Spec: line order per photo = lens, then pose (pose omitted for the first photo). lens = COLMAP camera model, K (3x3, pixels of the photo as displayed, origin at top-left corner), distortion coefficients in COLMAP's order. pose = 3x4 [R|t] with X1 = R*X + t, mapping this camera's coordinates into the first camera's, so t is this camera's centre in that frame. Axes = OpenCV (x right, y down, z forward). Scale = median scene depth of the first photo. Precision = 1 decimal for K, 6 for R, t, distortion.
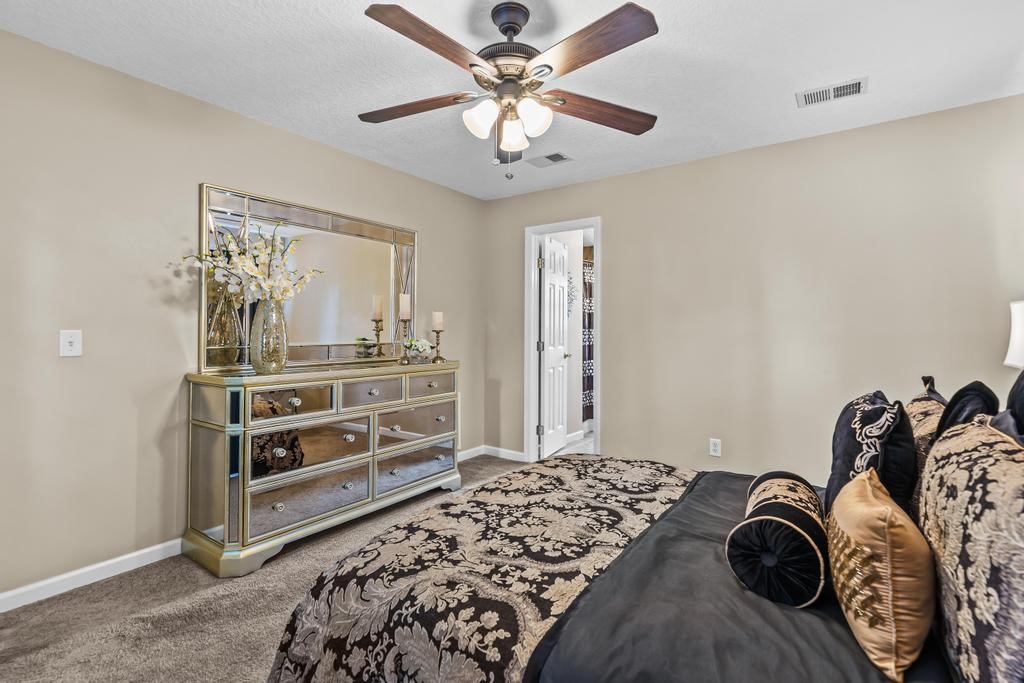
lens RADIAL K [[480.5, 0, 512.0], [0, 480.5, 341.5], [0, 0, 1]] dist [-0.001753, -0.000218]
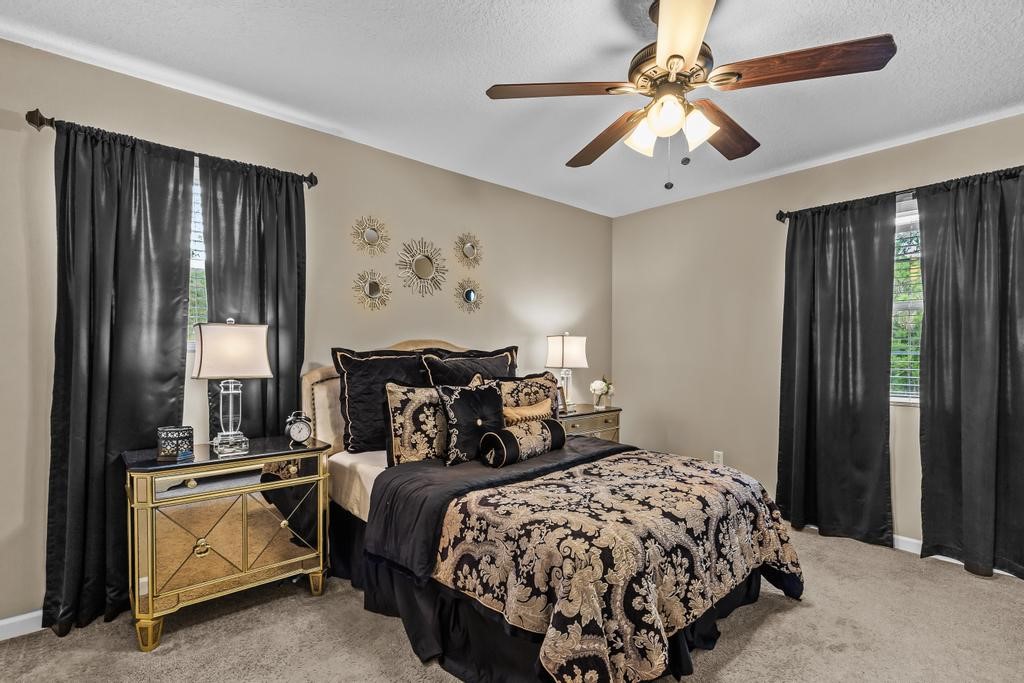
lens RADIAL K [[480.5, 0, 512.0], [0, 480.5, 341.5], [0, 0, 1]] dist [-0.001753, -0.000218]
pose [[-0.965503, -0.033089, 0.258281, -0.172639], [-0.035817, 0.999341, -0.005862, -0.046912], [-0.257917, -0.014910, -0.966052, 2.346033]]
